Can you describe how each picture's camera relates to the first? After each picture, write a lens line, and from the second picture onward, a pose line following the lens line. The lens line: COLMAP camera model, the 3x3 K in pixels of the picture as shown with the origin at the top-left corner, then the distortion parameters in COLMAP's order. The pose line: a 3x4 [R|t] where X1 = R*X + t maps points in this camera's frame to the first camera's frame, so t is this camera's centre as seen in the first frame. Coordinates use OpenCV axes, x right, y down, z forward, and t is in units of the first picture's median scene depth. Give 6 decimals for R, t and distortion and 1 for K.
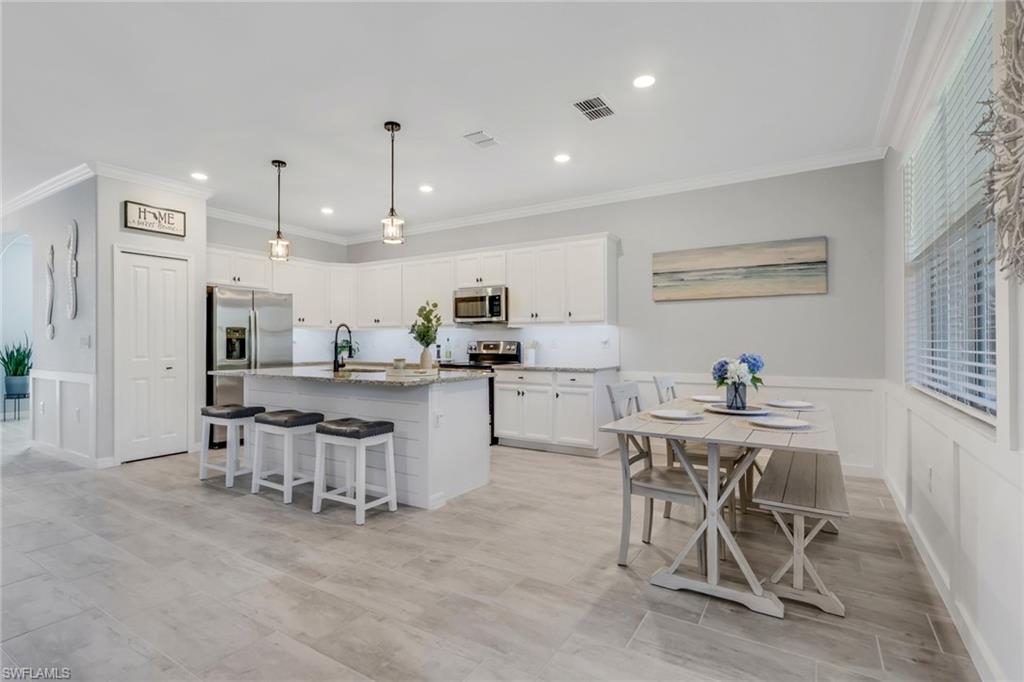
lens RADIAL K [[474.1, 0, 518.3], [0, 474.1, 338.7], [0, 0, 1]] dist [-0.000110, -0.000112]
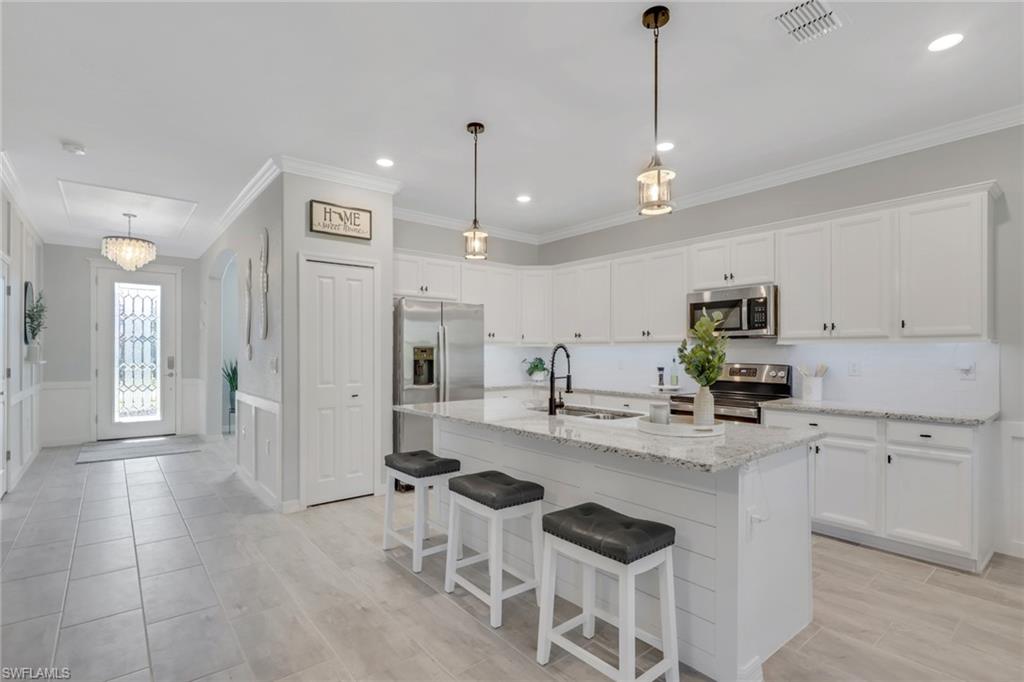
lens RADIAL K [[484.3, 0, 517.3], [0, 484.3, 343.2], [0, 0, 1]] dist [-0.001043, 0.000546]
pose [[0.942667, -0.002537, -0.333726, -0.302697], [-0.000278, 0.999965, -0.008388, -0.043075], [0.333736, 0.008000, 0.942633, 0.489464]]
